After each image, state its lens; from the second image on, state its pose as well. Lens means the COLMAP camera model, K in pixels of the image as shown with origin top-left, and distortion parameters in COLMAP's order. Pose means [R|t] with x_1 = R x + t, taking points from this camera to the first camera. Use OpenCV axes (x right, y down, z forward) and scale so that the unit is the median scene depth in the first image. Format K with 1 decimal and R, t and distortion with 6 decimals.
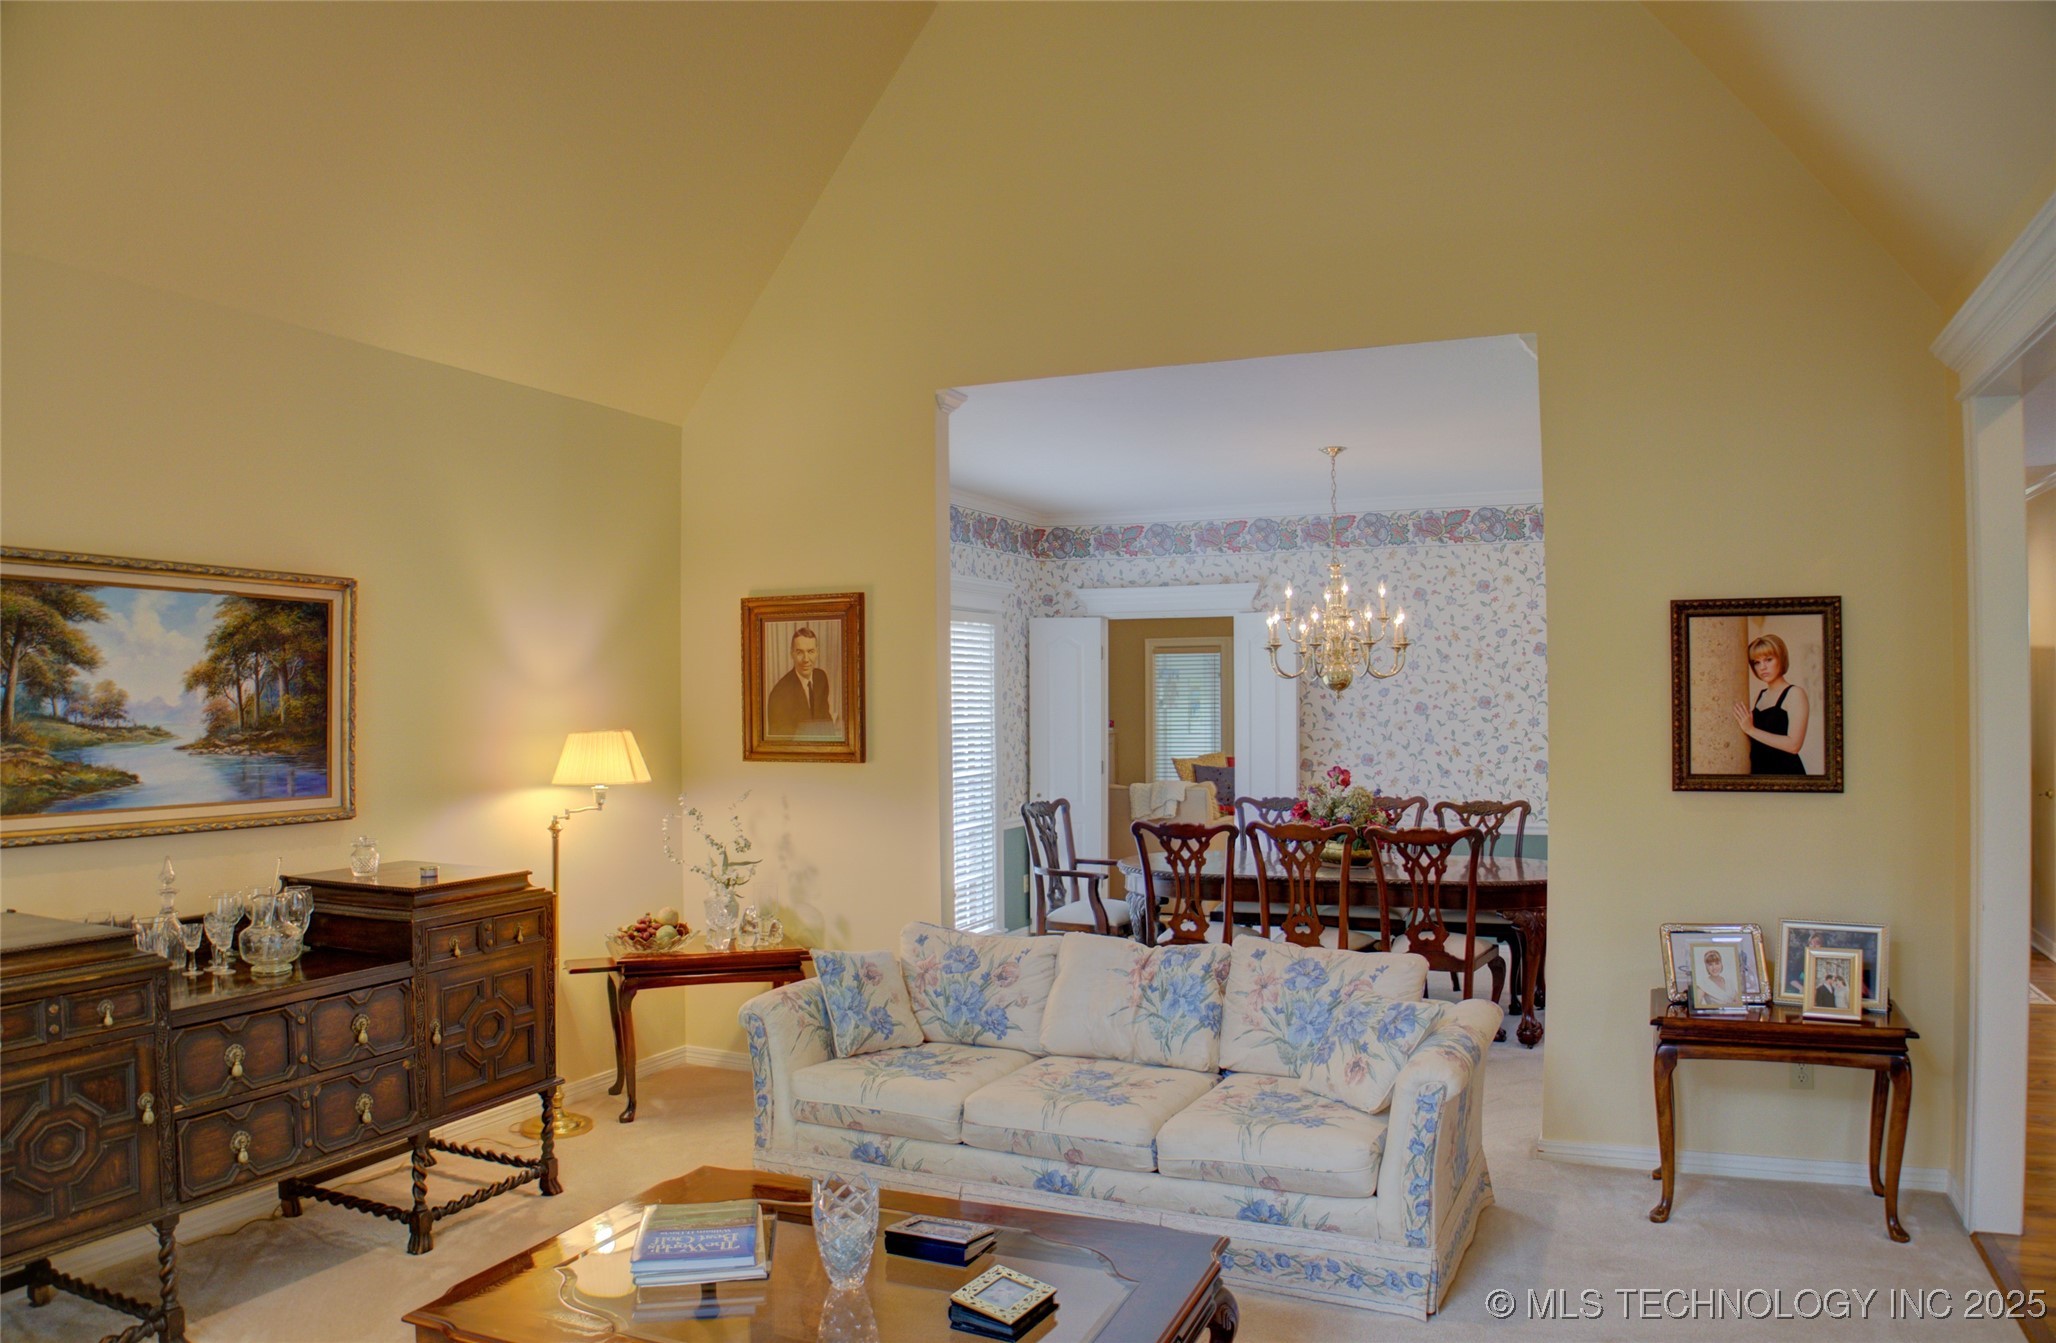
lens RADIAL K [[1404.0, 0, 1029.8], [0, 1404.0, 640.7], [0, 0, 1]] dist [-0.188633, 0.153018]
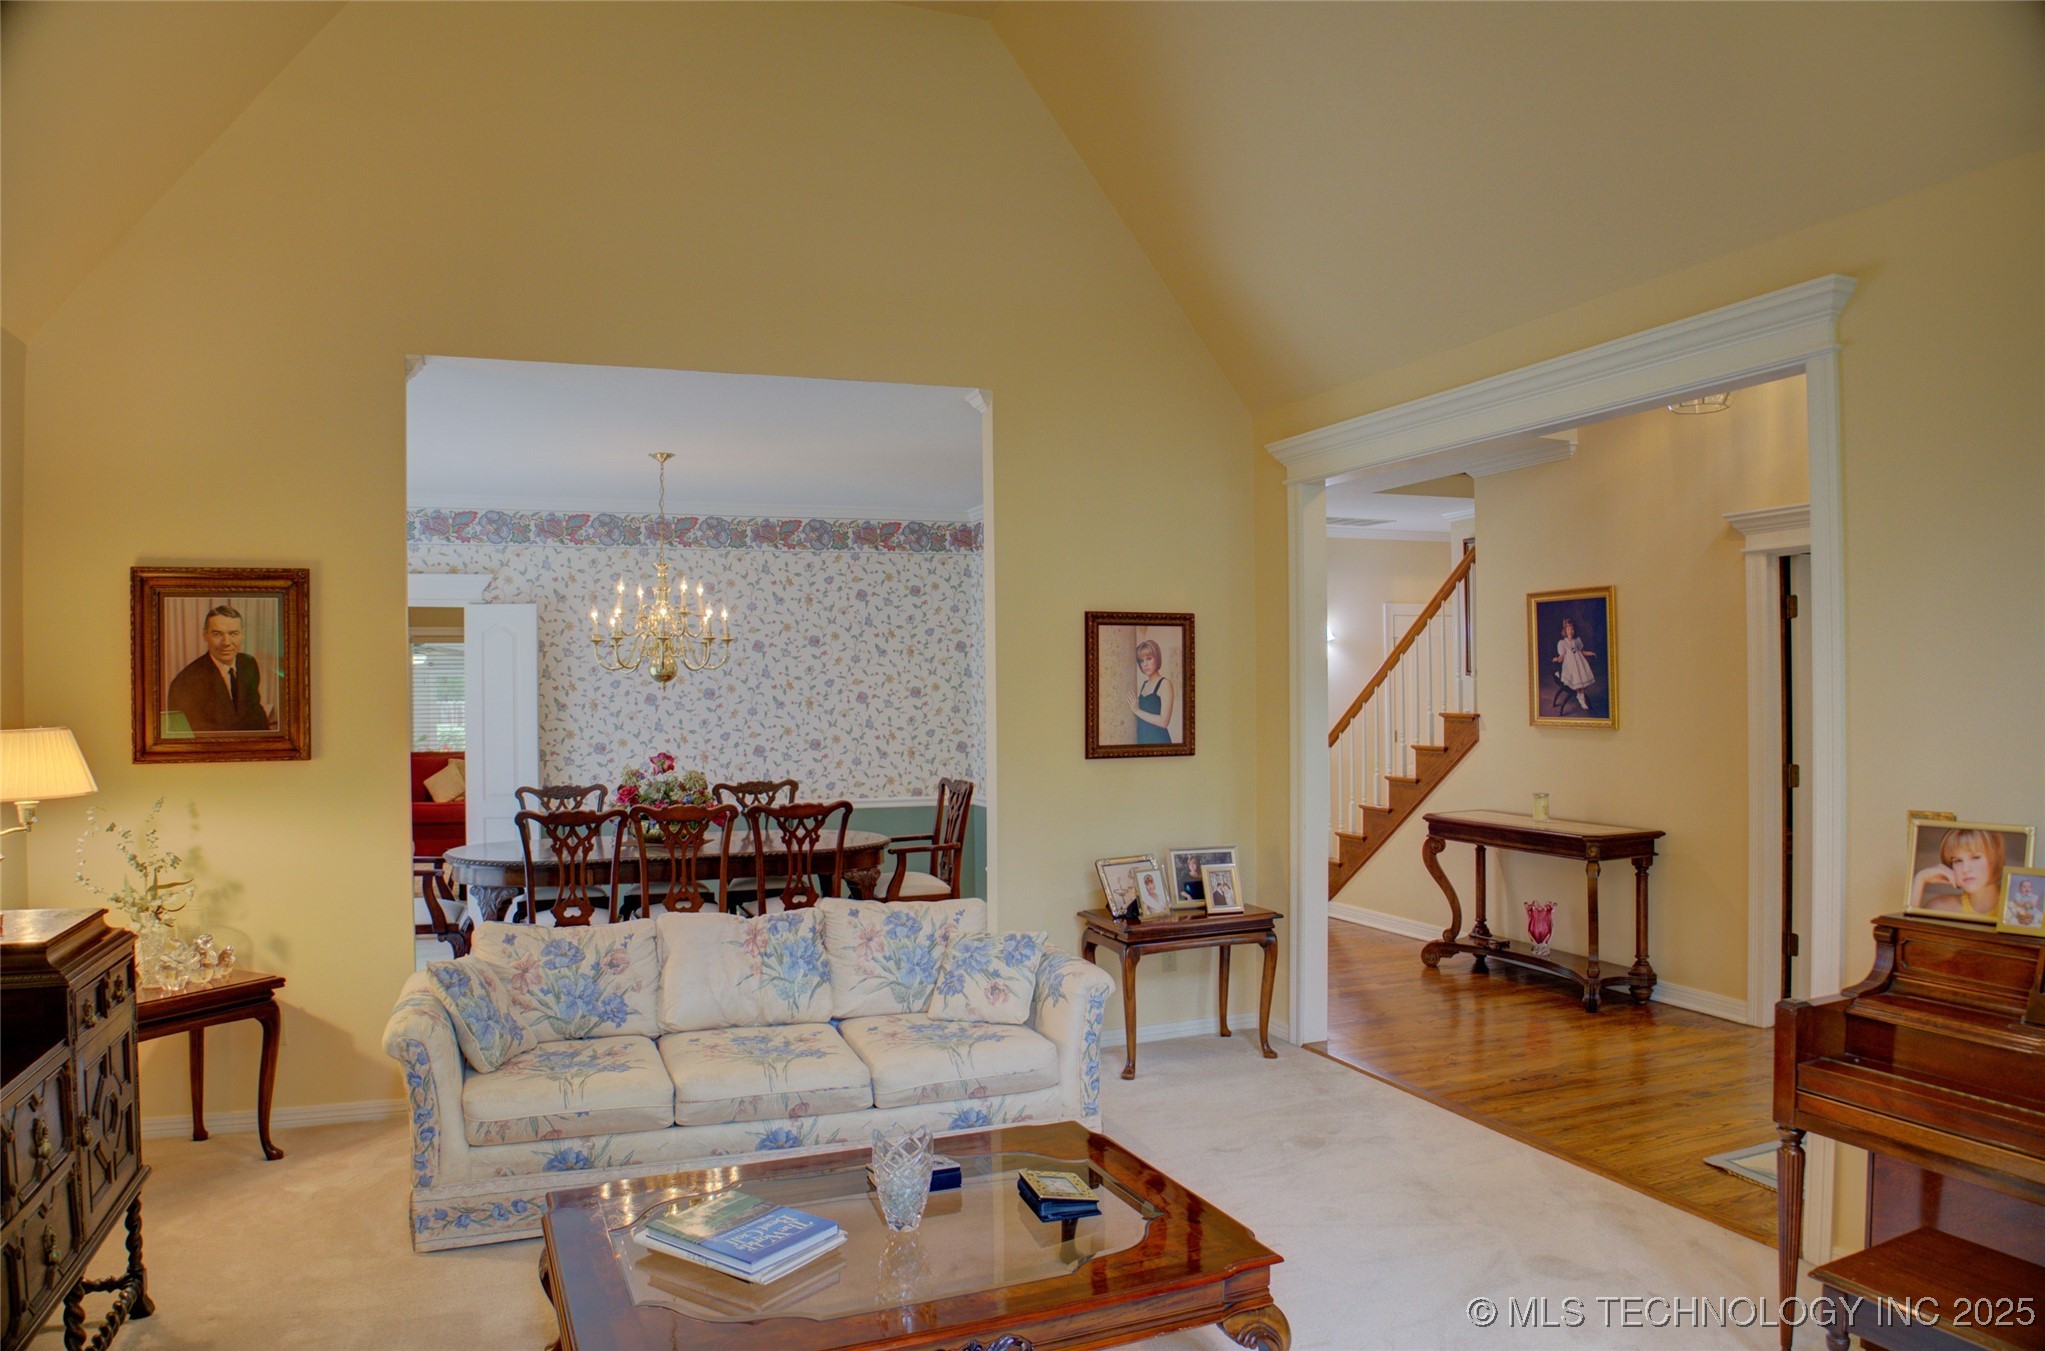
lens RADIAL K [[1364.1, 0, 1016.1], [0, 1364.1, 661.3], [0, 0, 1]] dist [-0.209770, 0.179779]
pose [[0.707975, 0.012069, 0.706135, -0.489723], [-0.024271, 0.999679, 0.007248, 0.009607], [-0.705820, -0.022270, 0.708041, 0.122911]]
